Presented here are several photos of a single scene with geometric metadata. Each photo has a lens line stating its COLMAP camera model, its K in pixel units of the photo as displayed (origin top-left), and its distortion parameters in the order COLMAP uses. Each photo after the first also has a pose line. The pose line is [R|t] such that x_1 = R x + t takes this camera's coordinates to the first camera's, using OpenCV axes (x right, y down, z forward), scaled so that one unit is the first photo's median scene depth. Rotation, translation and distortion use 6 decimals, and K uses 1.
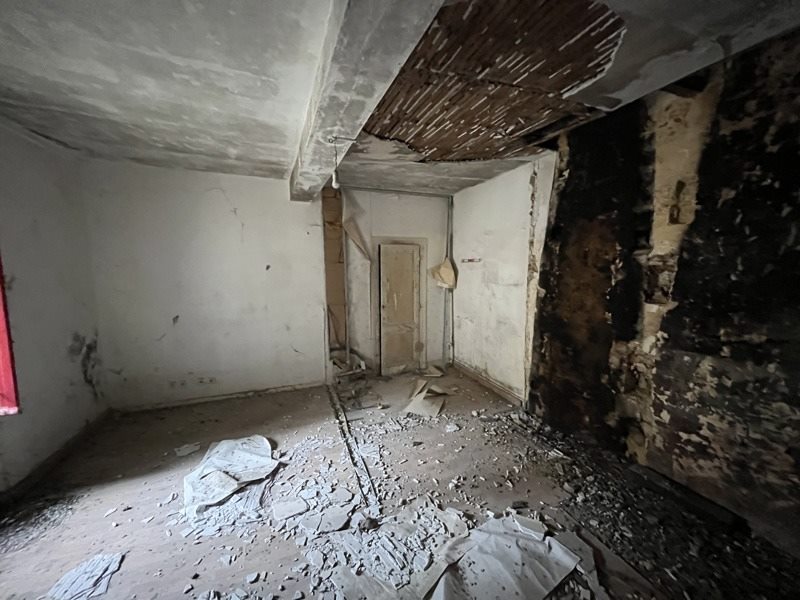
lens RADIAL K [[321.3, 0, 396.1], [0, 321.3, 301.8], [0, 0, 1]] dist [-0.001069, -0.000061]
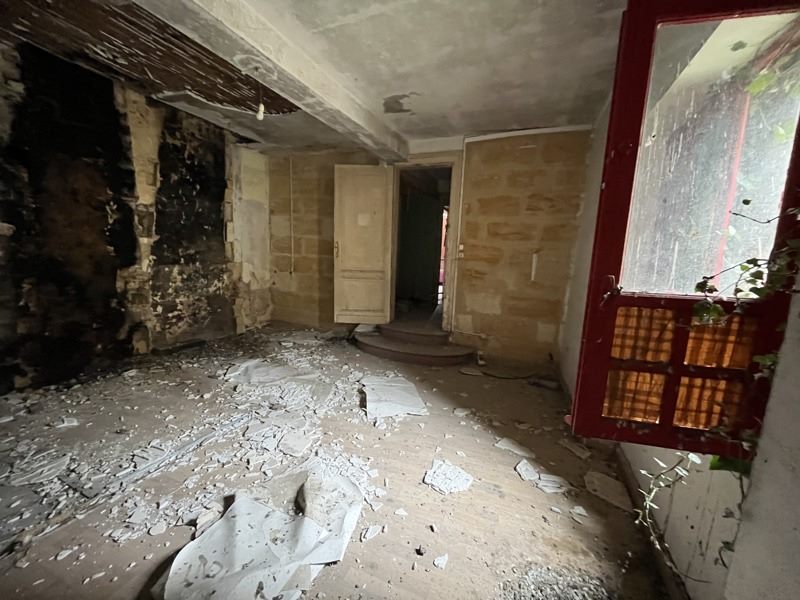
lens RADIAL K [[321.3, 0, 399.3], [0, 321.3, 299.1], [0, 0, 1]] dist [-0.001069, -0.000061]
pose [[-0.725069, -0.125798, 0.677090, -1.088051], [0.035981, 0.974912, 0.219662, 0.000725], [-0.687736, 0.183632, -0.702352, 1.283886]]
